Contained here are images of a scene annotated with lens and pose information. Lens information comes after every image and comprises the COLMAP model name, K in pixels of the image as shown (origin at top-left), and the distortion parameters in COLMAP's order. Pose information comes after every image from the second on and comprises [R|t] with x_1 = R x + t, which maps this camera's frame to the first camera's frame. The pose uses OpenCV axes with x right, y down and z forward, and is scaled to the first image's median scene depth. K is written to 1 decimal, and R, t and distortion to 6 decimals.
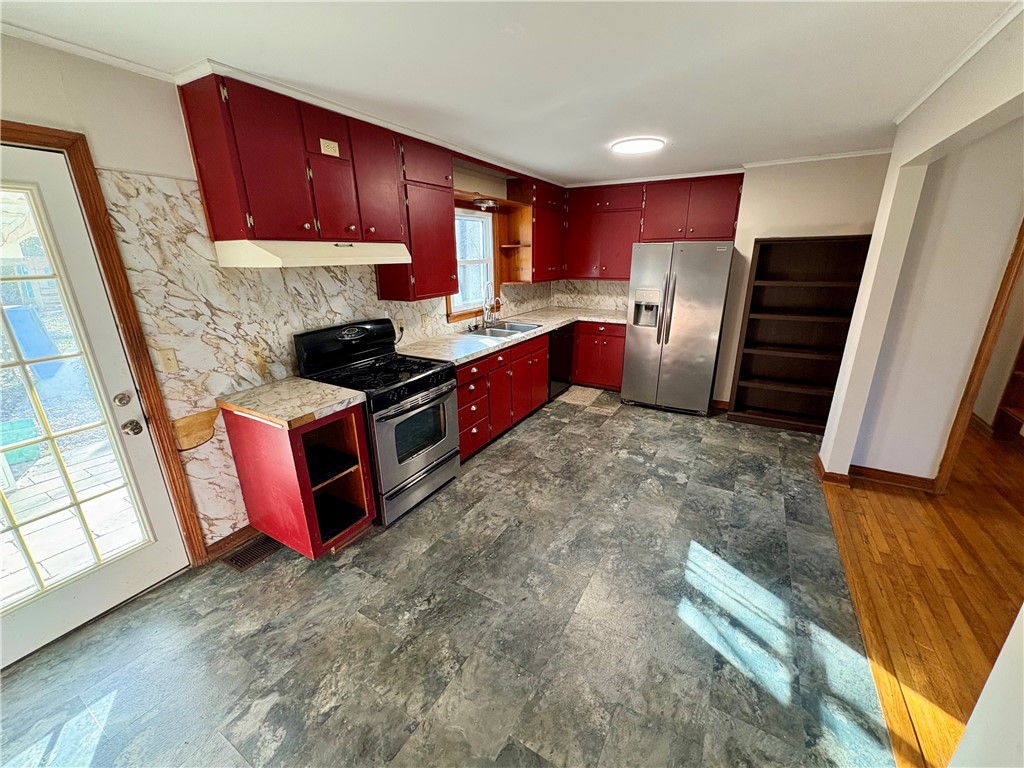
lens RADIAL K [[406.6, 0, 513.6], [0, 406.6, 384.1], [0, 0, 1]] dist [-0.000235, -0.000162]
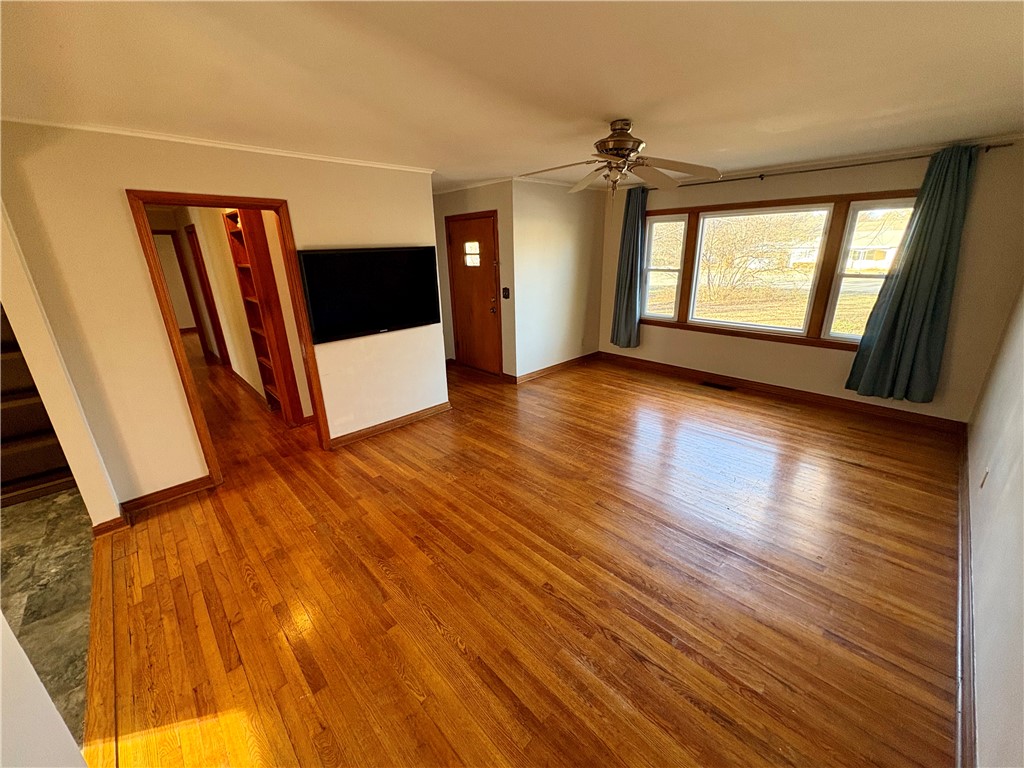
lens RADIAL K [[406.6, 0, 510.8], [0, 406.6, 385.4], [0, 0, 1]] dist [-0.000235, -0.000162]
pose [[0.283776, -0.298883, 0.911120, 0.357579], [0.311373, 0.927413, 0.207248, 0.039233], [-0.906928, 0.224886, 0.356242, -0.187110]]
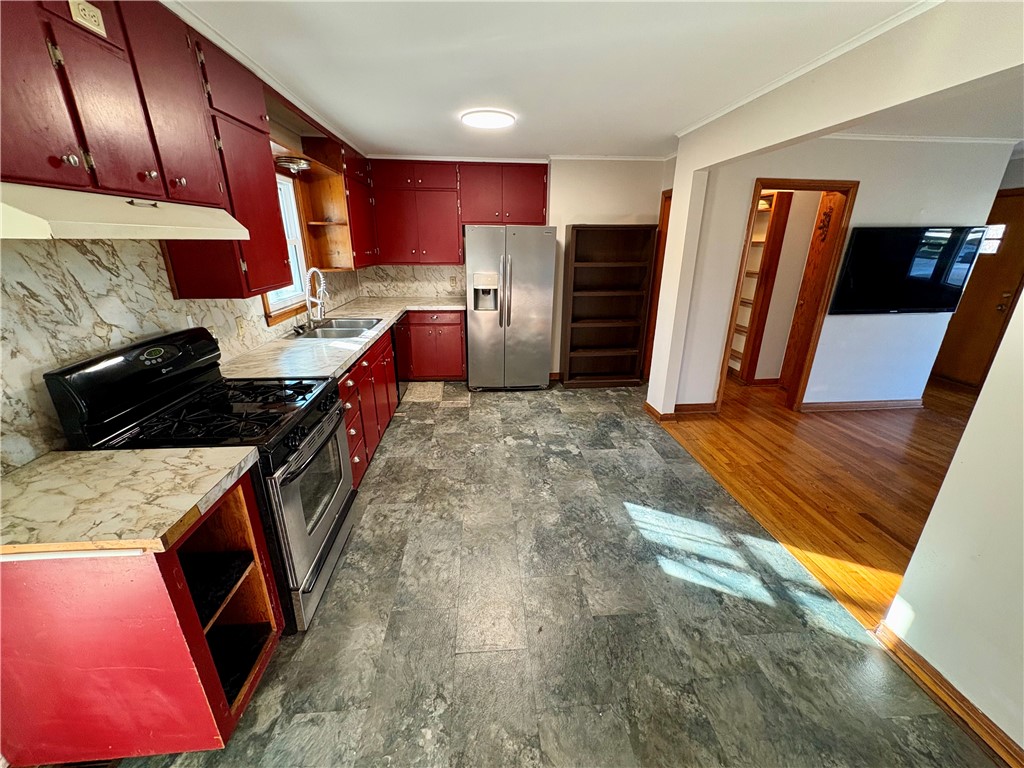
lens RADIAL K [[406.6, 0, 512.4], [0, 406.6, 384.2], [0, 0, 1]] dist [-0.000235, -0.000162]
pose [[0.822476, -0.173915, 0.541560, -0.299893], [0.158312, 0.984481, 0.075723, -0.048191], [-0.546325, 0.023455, 0.837245, 0.216744]]
